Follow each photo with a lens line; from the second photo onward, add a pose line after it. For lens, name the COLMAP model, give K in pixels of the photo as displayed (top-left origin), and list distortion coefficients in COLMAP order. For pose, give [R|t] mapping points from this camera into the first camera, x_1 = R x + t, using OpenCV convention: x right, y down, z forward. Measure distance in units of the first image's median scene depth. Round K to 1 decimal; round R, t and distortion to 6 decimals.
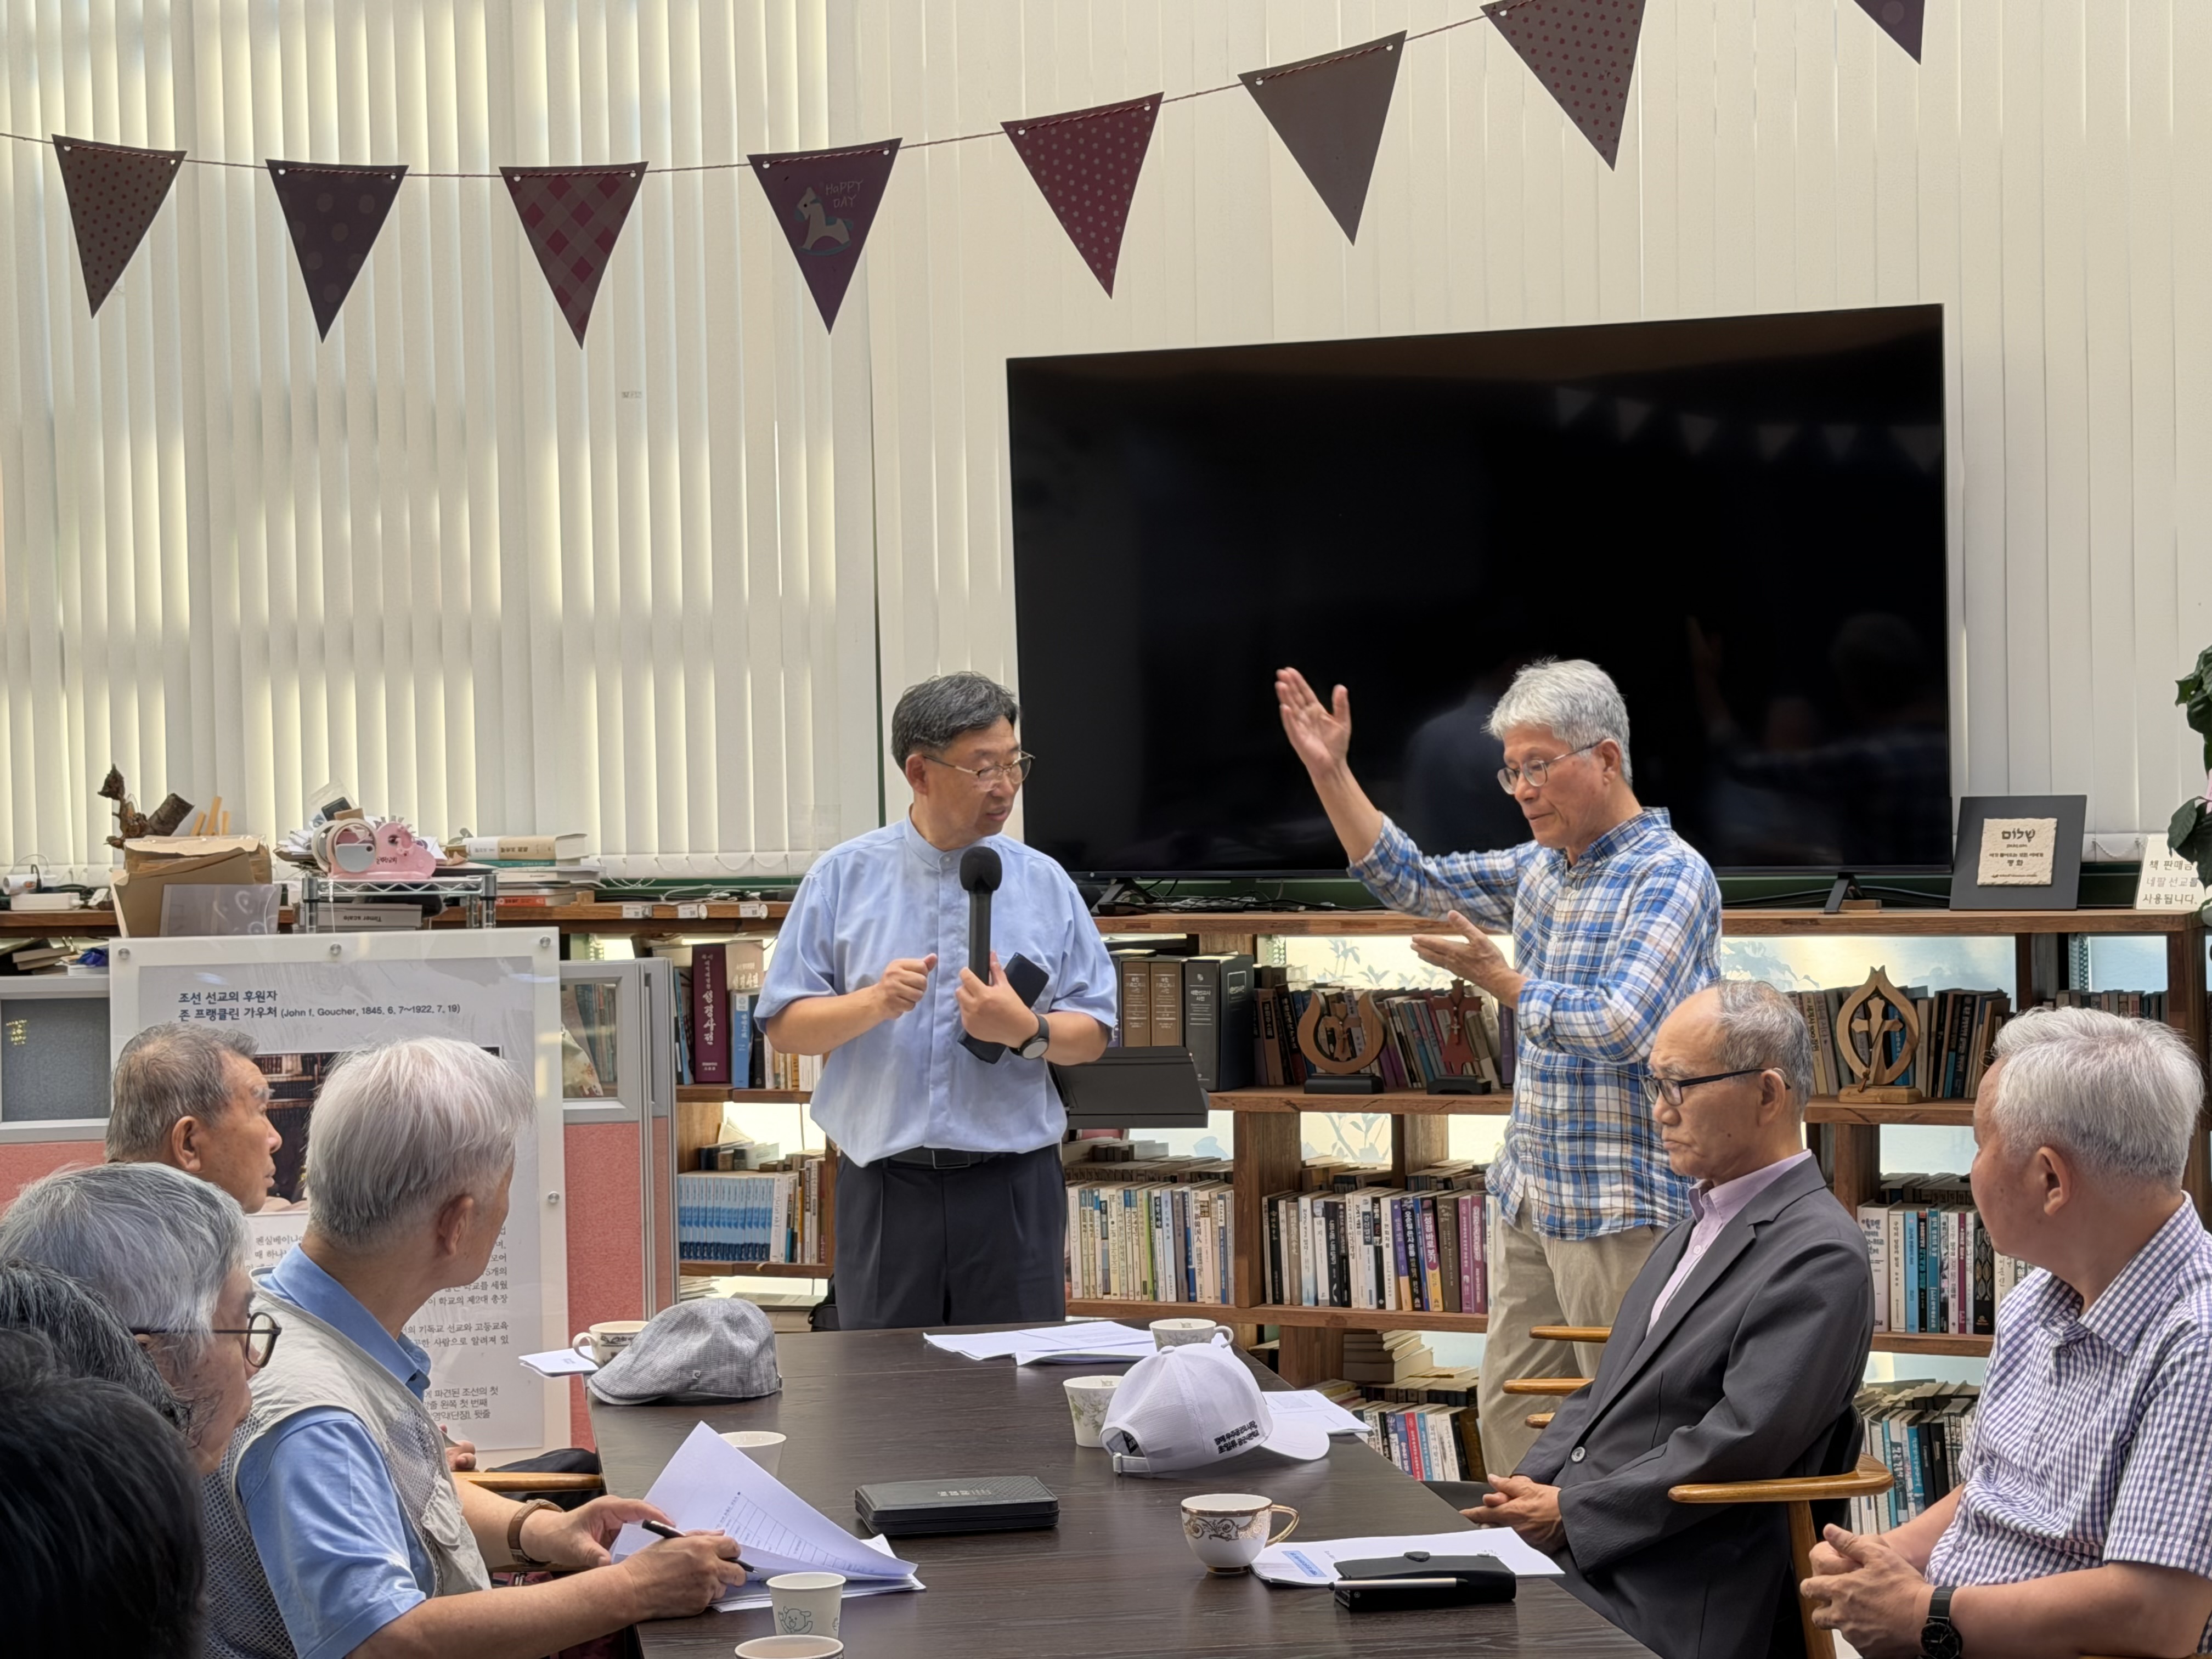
lens RADIAL K [[3897.2, 0, 1117.6], [0, 3897.2, 828.1], [0, 0, 1]] dist [0.108861, 0.000000]
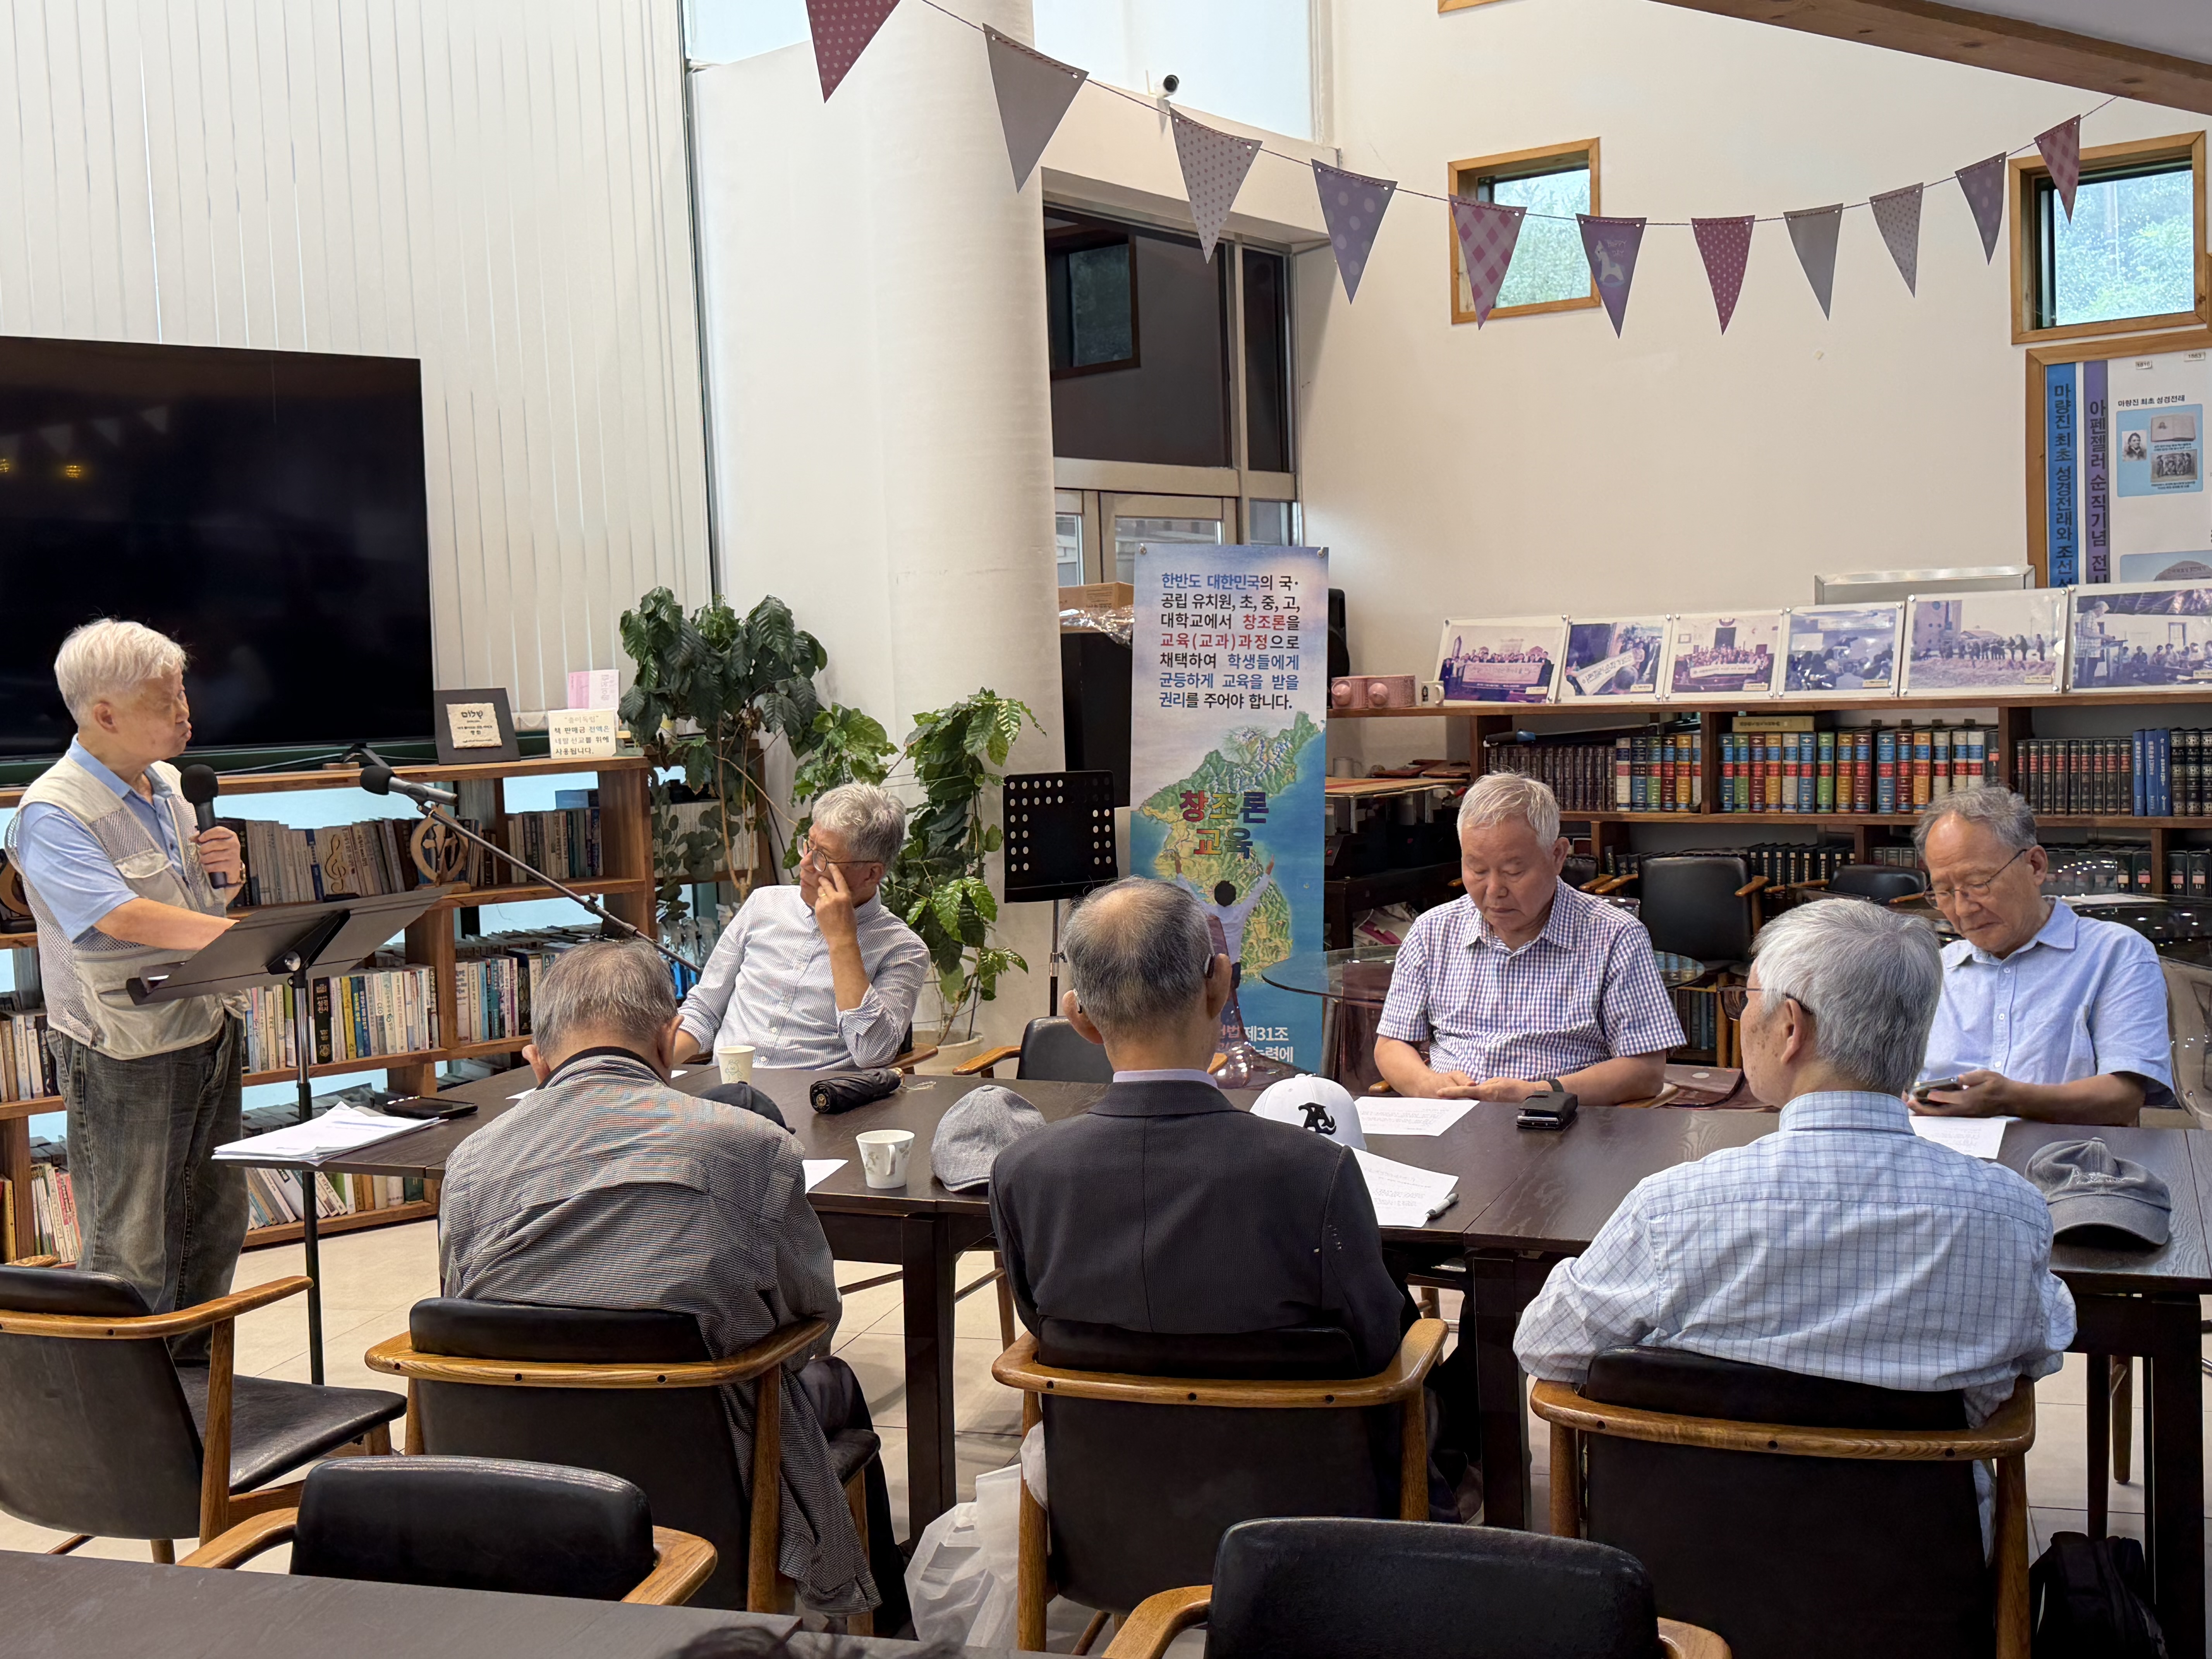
lens RADIAL K [[2426.1, 0, 1103.7], [0, 2426.1, 842.2], [0, 0, 1]] dist [0.087724, 0.000000]
pose [[0.527109, -0.068510, 0.847032, -0.453124], [0.036857, 0.997650, 0.057756, 0.005555], [-0.848998, 0.000775, 0.528395, 0.286155]]
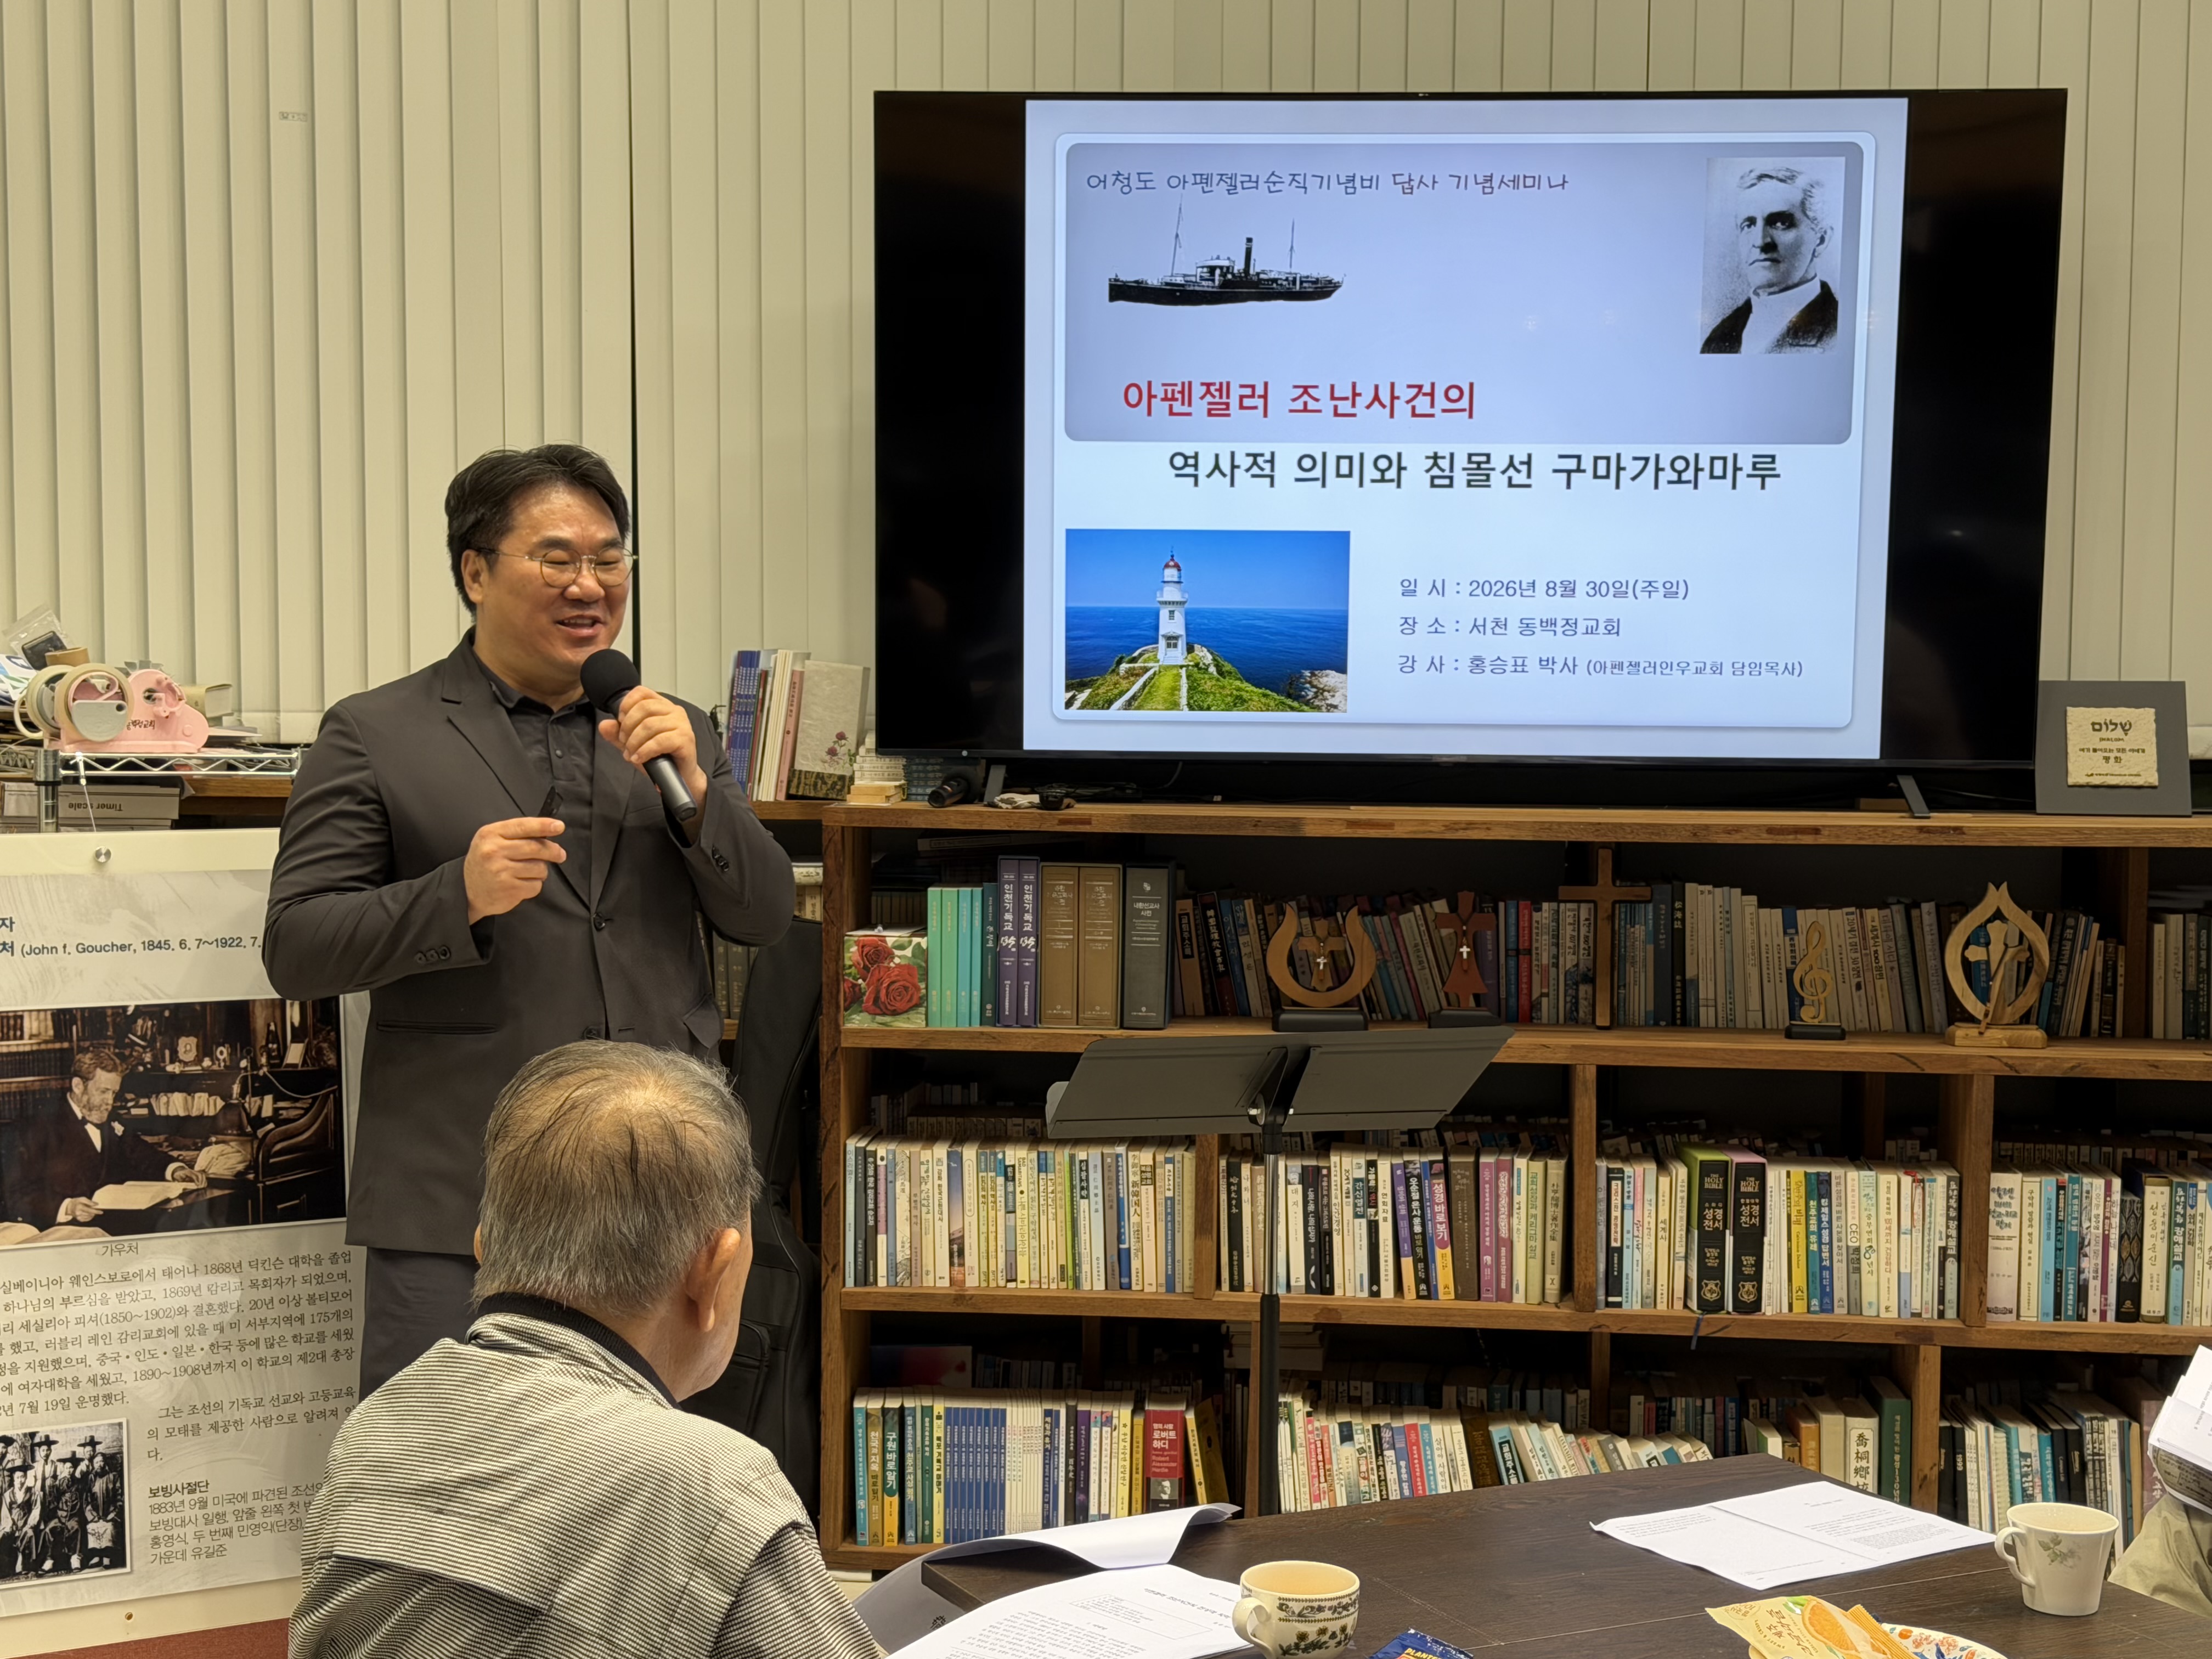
lens RADIAL K [[3244.8, 0, 1091.5], [0, 3244.8, 823.6], [0, 0, 1]] dist [0.113968, 0.000000]
pose [[0.956134, 0.008601, 0.292804, -0.191643], [-0.021546, 0.998926, 0.041016, -0.001734], [-0.292136, -0.045525, 0.955292, 0.382509]]
